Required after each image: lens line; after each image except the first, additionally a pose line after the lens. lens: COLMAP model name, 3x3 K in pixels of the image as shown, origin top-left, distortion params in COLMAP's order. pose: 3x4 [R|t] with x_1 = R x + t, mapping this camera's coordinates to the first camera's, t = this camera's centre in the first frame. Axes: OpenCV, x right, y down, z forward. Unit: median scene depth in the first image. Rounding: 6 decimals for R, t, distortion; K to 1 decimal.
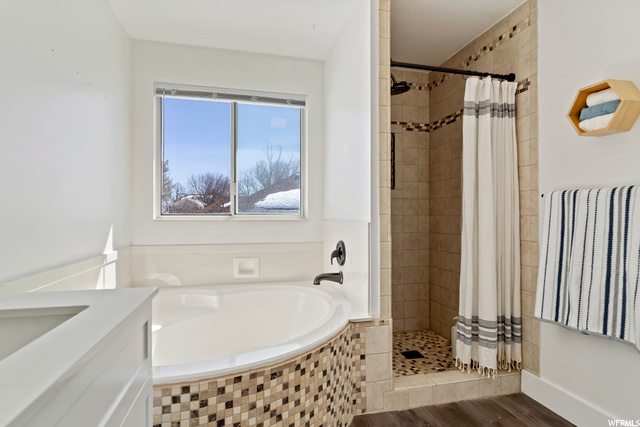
lens RADIAL K [[331.7, 0, 320.0], [0, 331.7, 217.3], [0, 0, 1]] dist [-0.010579, 0.000847]
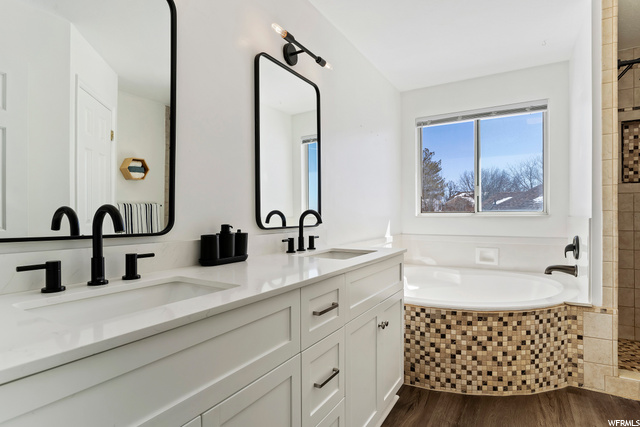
lens RADIAL K [[331.7, 0, 318.4], [0, 331.7, 215.8], [0, 0, 1]] dist [-0.010579, 0.000847]
pose [[0.707220, -0.001851, -0.706991, 0.287082], [0.002996, 0.999995, 0.000379, 0.005003], [0.706987, -0.002386, 0.707222, -0.414849]]
